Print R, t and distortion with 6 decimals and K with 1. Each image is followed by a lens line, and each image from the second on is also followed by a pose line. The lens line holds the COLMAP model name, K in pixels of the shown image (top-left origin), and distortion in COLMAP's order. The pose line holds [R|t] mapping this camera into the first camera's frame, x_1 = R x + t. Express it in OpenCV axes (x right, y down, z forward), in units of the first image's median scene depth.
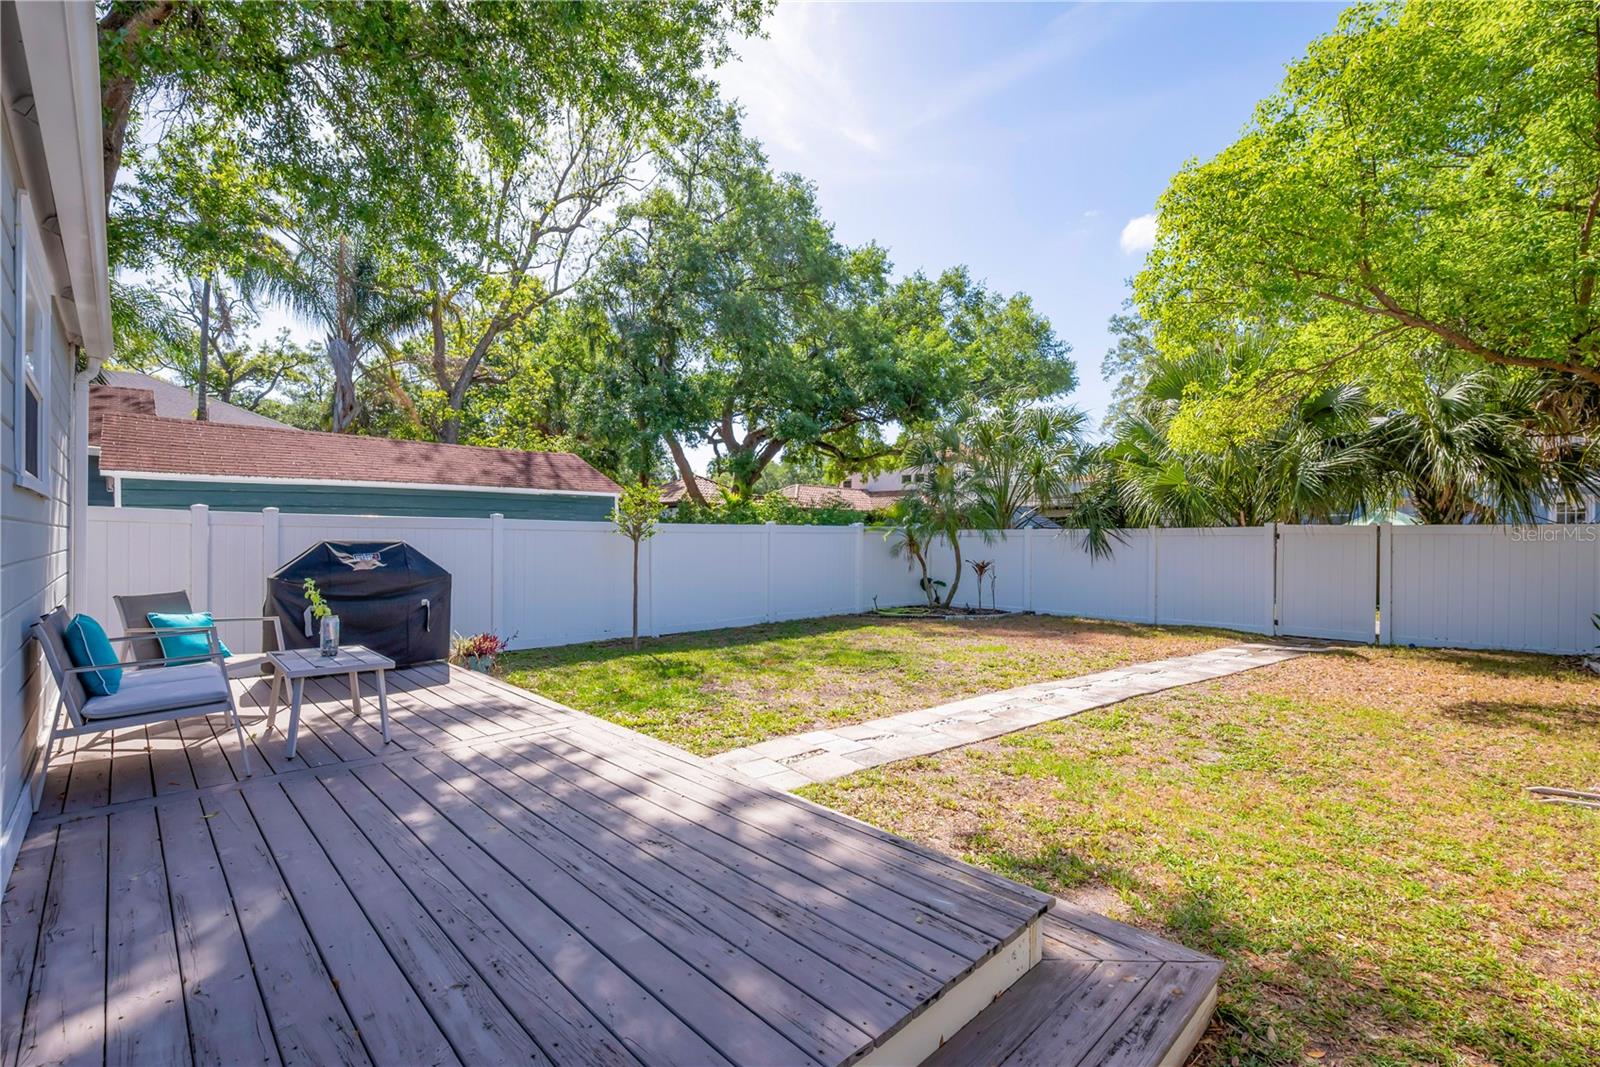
lens RADIAL K [[712.0, 0, 802.7], [0, 712.0, 536.7], [0, 0, 1]] dist [-0.032049, -0.000656]
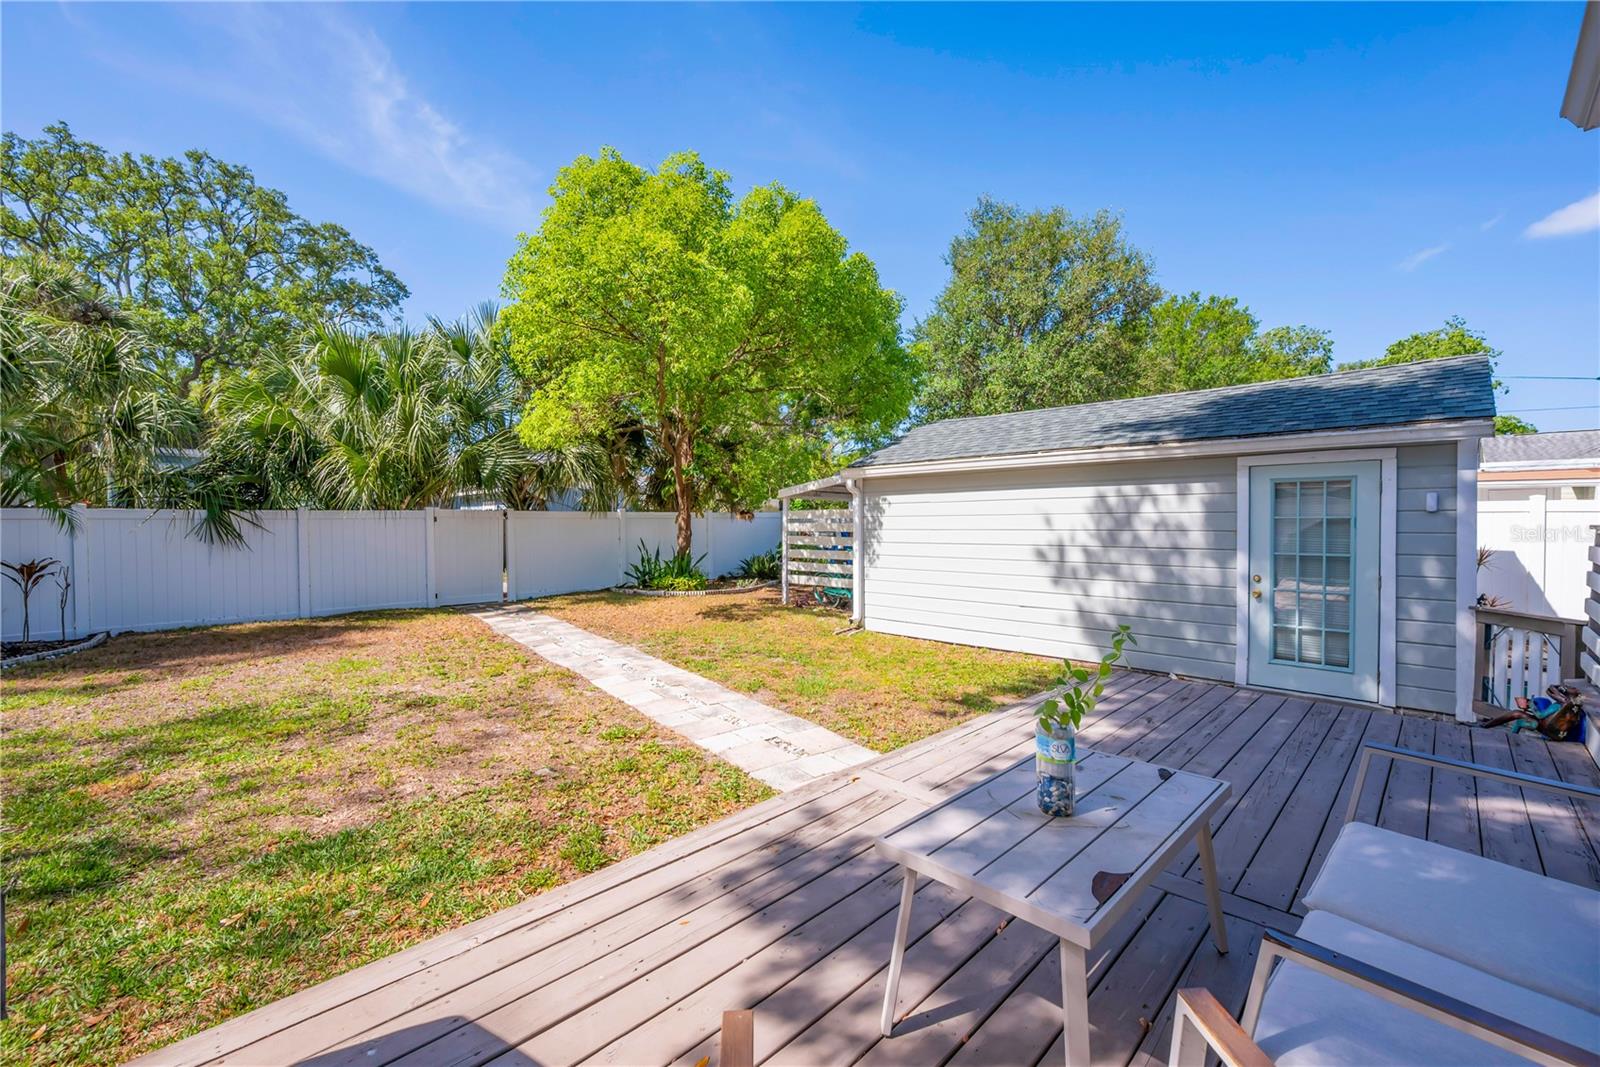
lens RADIAL K [[649.1, 0, 801.0], [0, 649.1, 526.3], [0, 0, 1]] dist [0.000973, 0.000320]
pose [[-0.009392, -0.016691, 0.999817, -0.963640], [-0.001745, 0.999859, 0.016676, -0.019382], [-0.999954, -0.001588, -0.009420, 1.042562]]
